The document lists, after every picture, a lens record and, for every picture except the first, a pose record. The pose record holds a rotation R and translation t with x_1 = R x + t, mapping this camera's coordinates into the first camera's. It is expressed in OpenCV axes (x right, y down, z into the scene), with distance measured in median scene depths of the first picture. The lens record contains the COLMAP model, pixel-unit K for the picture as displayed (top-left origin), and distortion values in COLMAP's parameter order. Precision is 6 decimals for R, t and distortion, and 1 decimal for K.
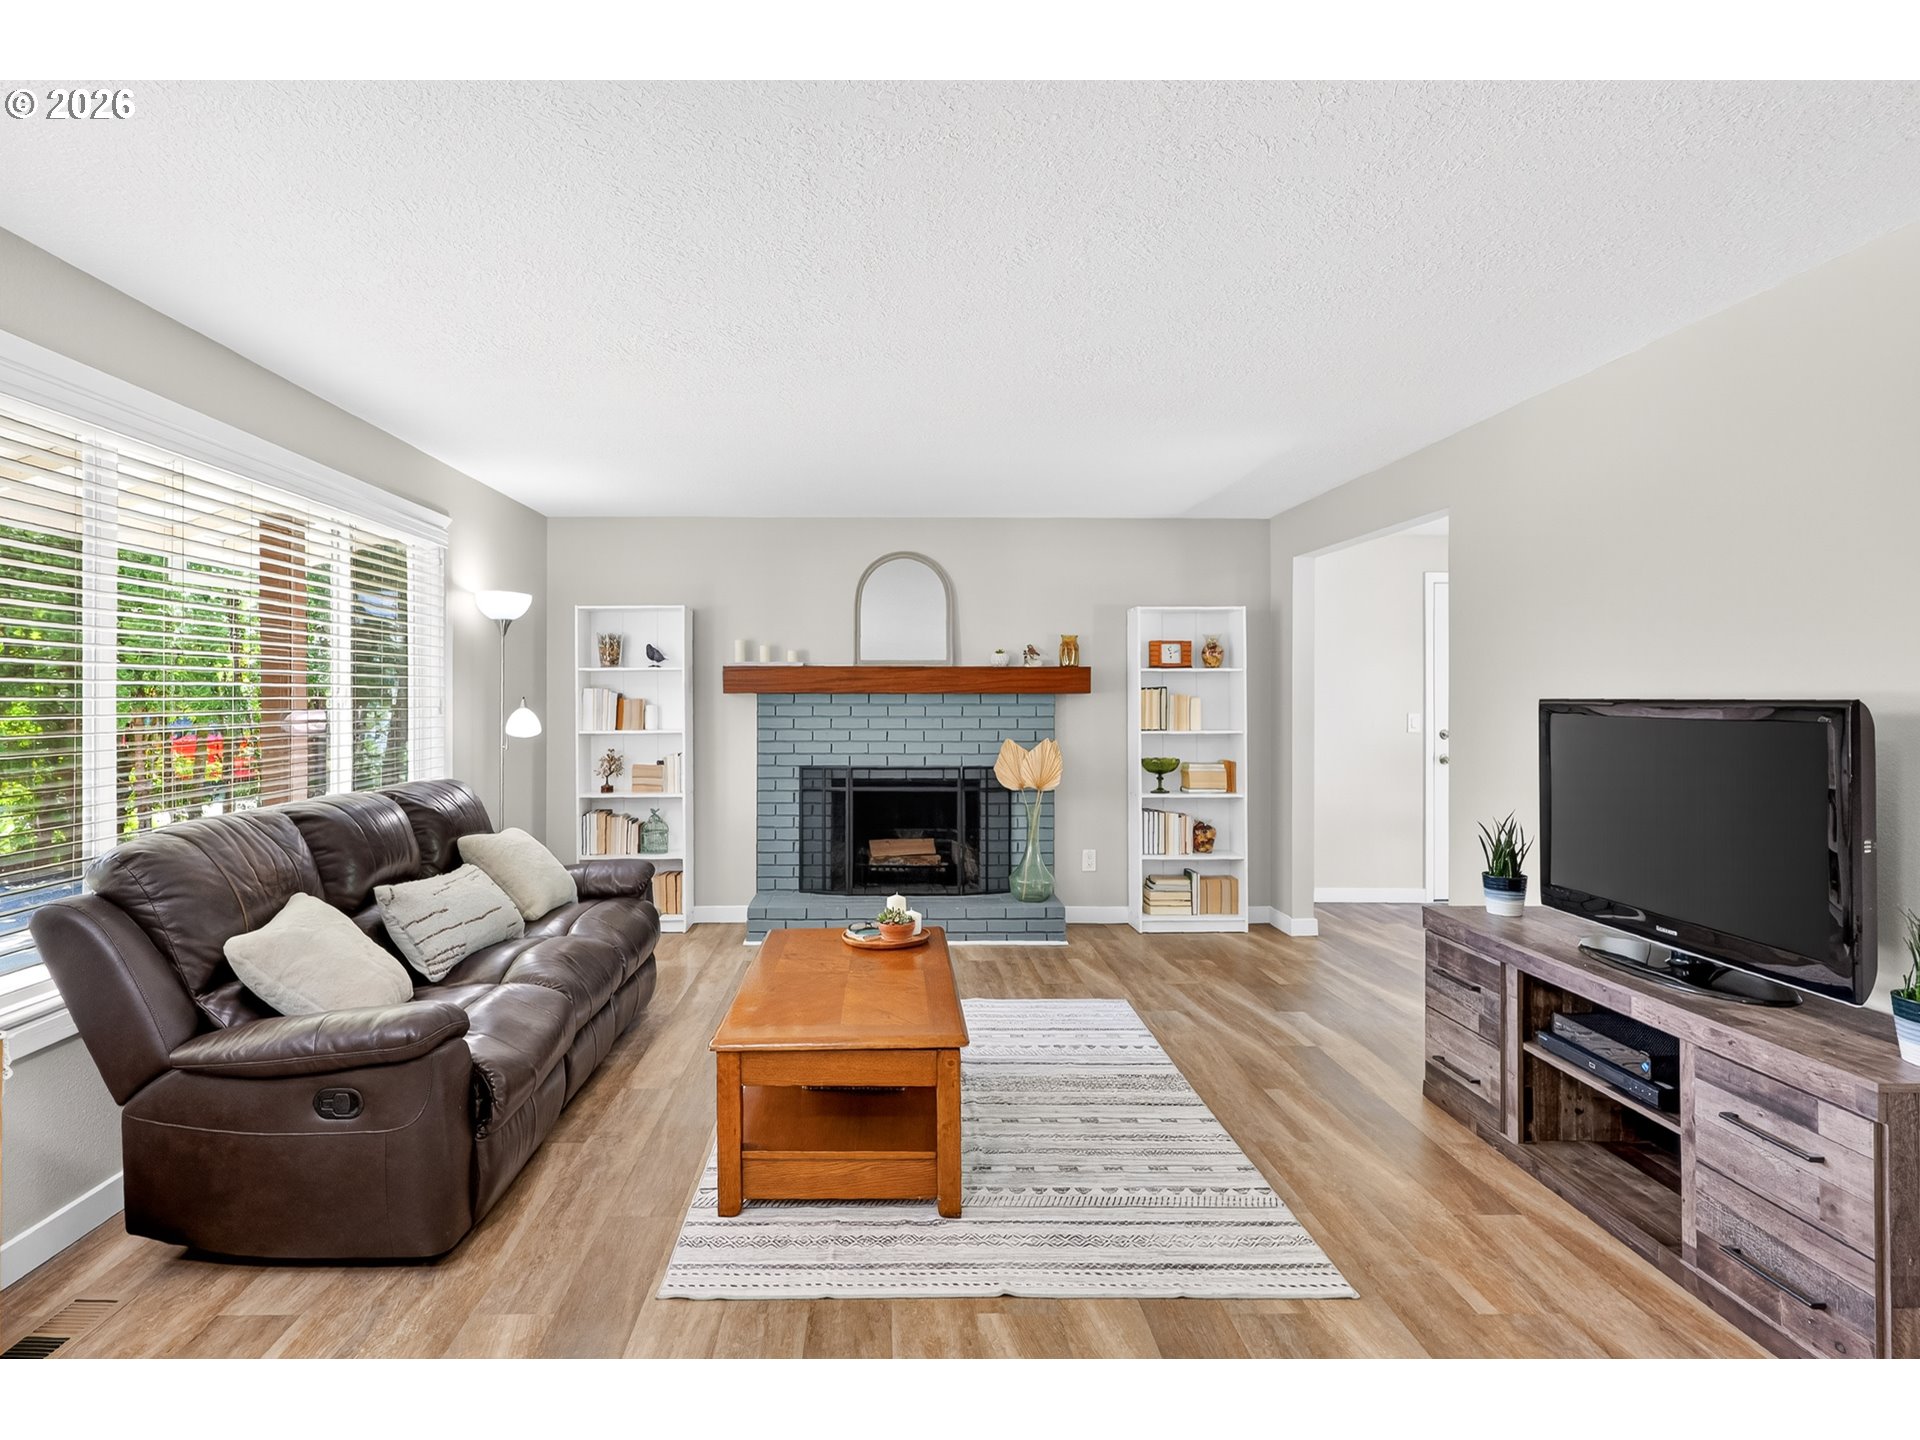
lens RADIAL K [[991.5, 0, 868.2], [0, 991.5, 696.3], [0, 0, 1]] dist [0.007236, 0.001250]
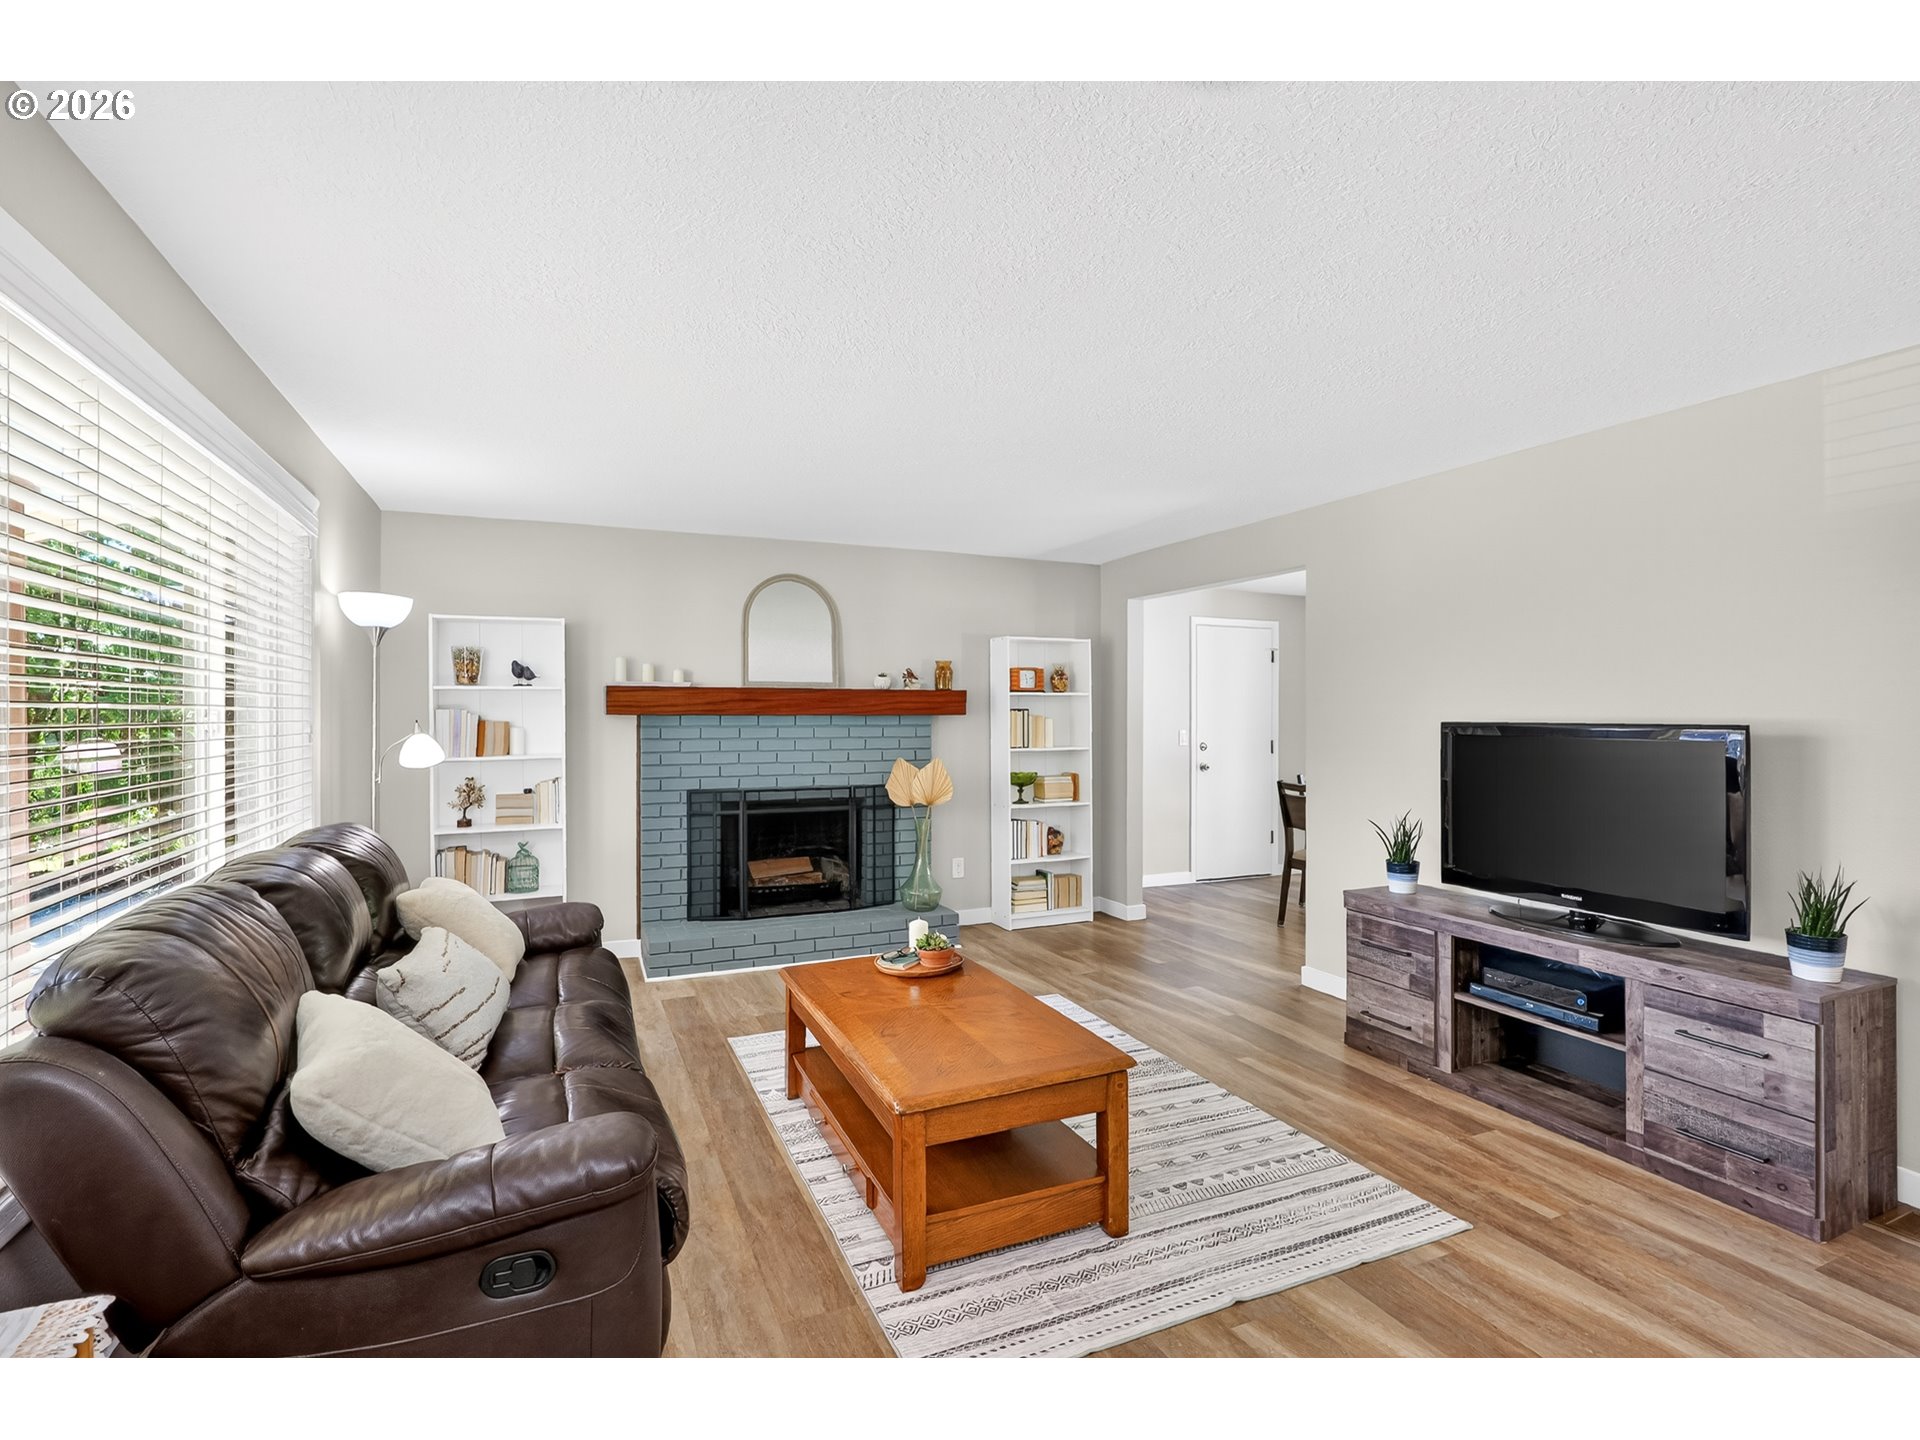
lens RADIAL K [[903.3, 0, 929.3], [0, 903.3, 719.1], [0, 0, 1]] dist [-0.004554, 0.000705]
pose [[0.920624, -0.002409, 0.390443, -0.269631], [0.000307, 0.999985, 0.005447, -0.004942], [-0.390450, -0.004895, 0.920611, 0.137378]]
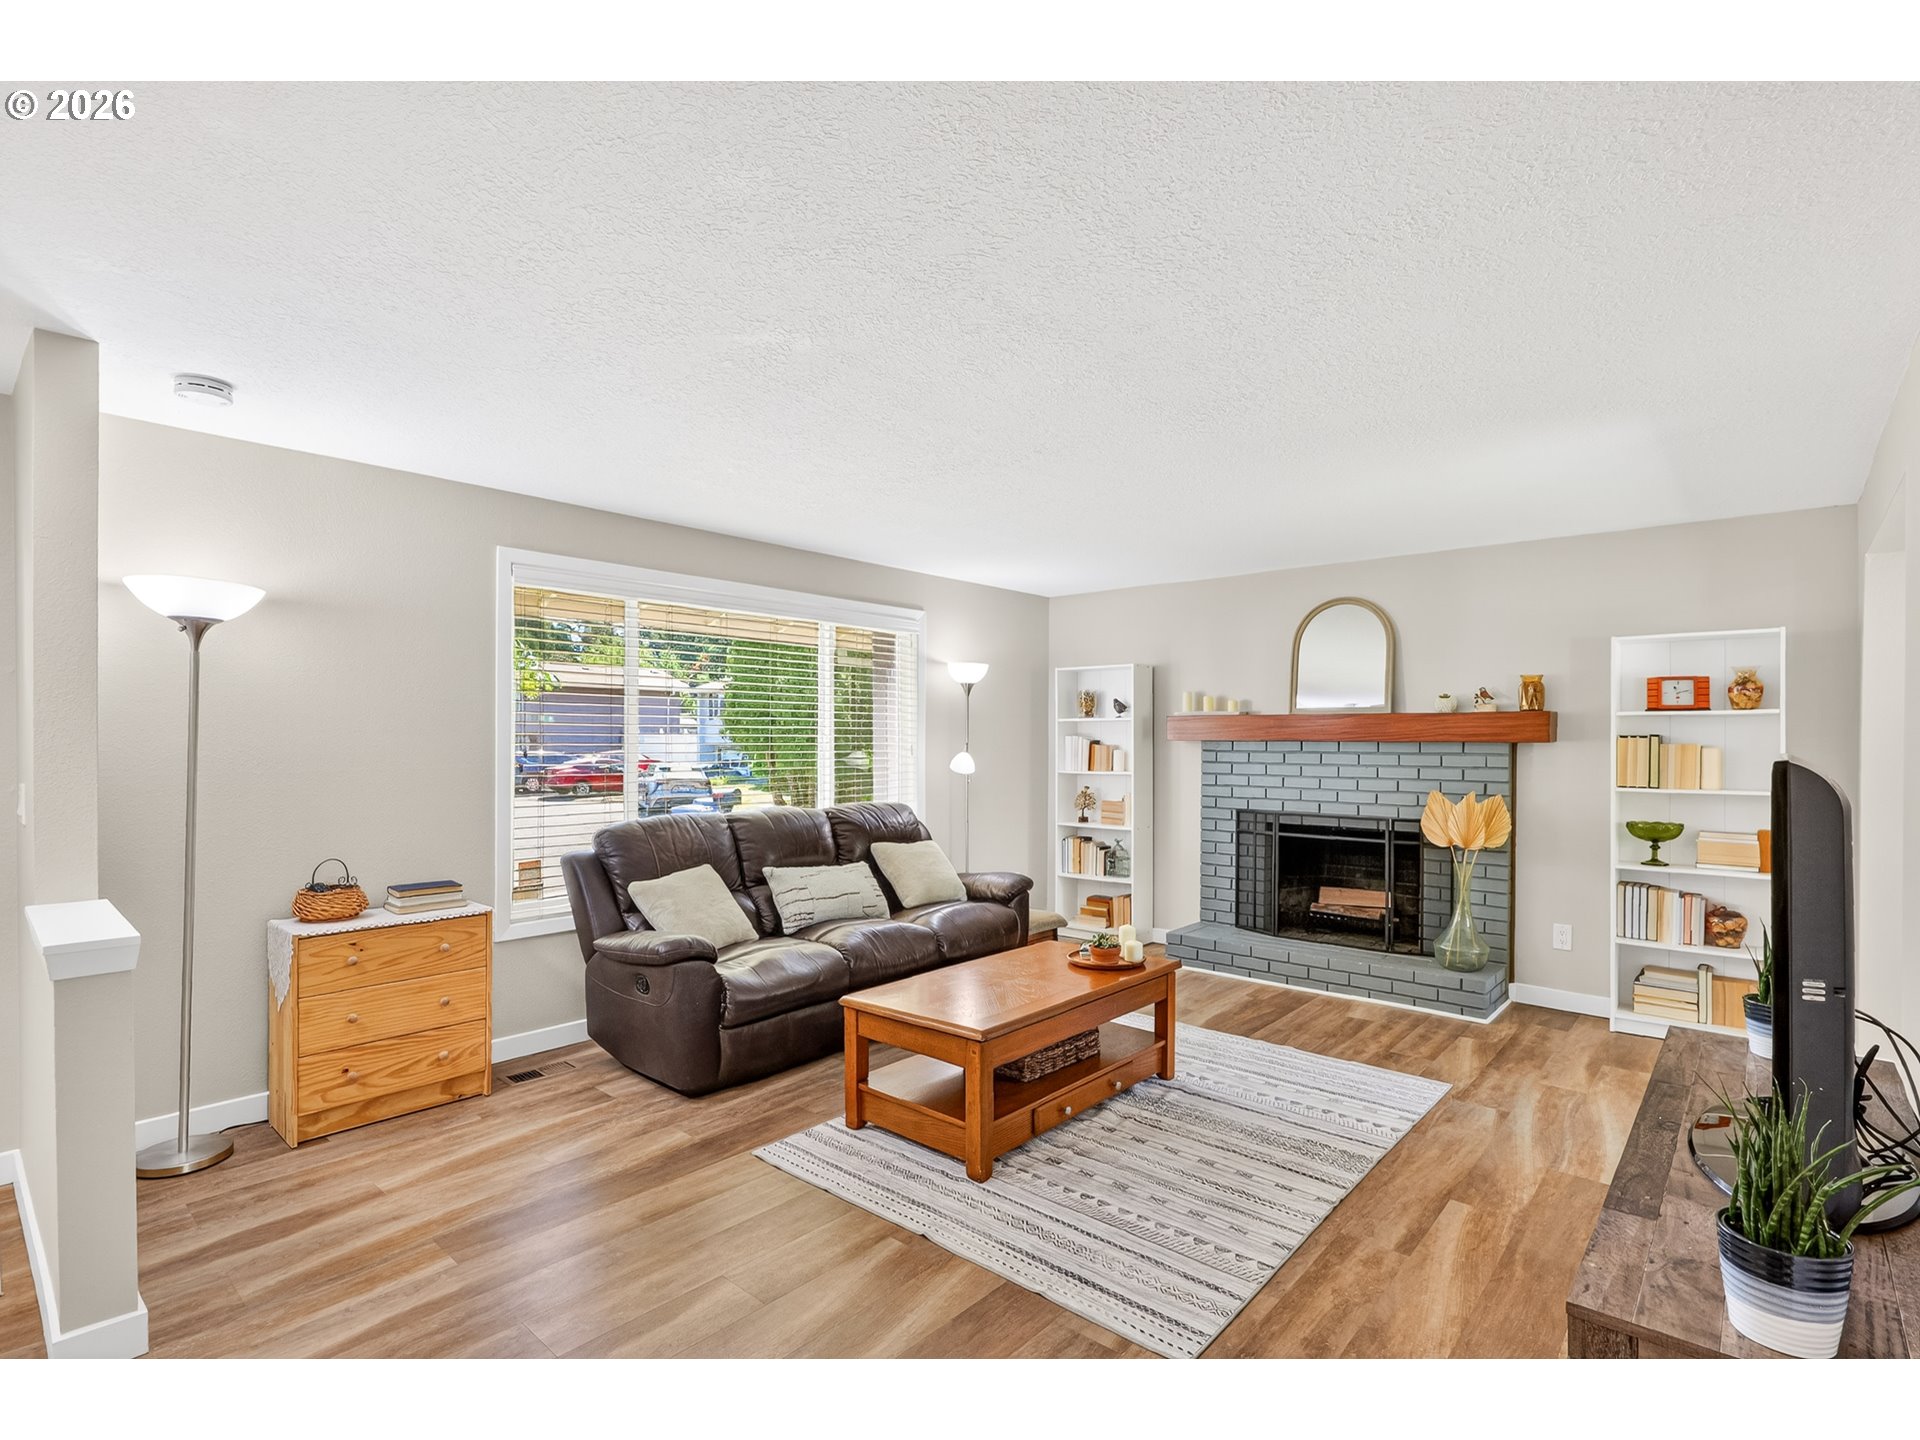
lens RADIAL K [[903.3, 0, 957.3], [0, 903.3, 743.2], [0, 0, 1]] dist [-0.004554, 0.000705]
pose [[0.759474, 0.005427, -0.650515, 0.460535], [-0.002660, 0.999983, 0.005238, -0.006317], [0.650532, -0.002248, 0.759476, 0.094183]]
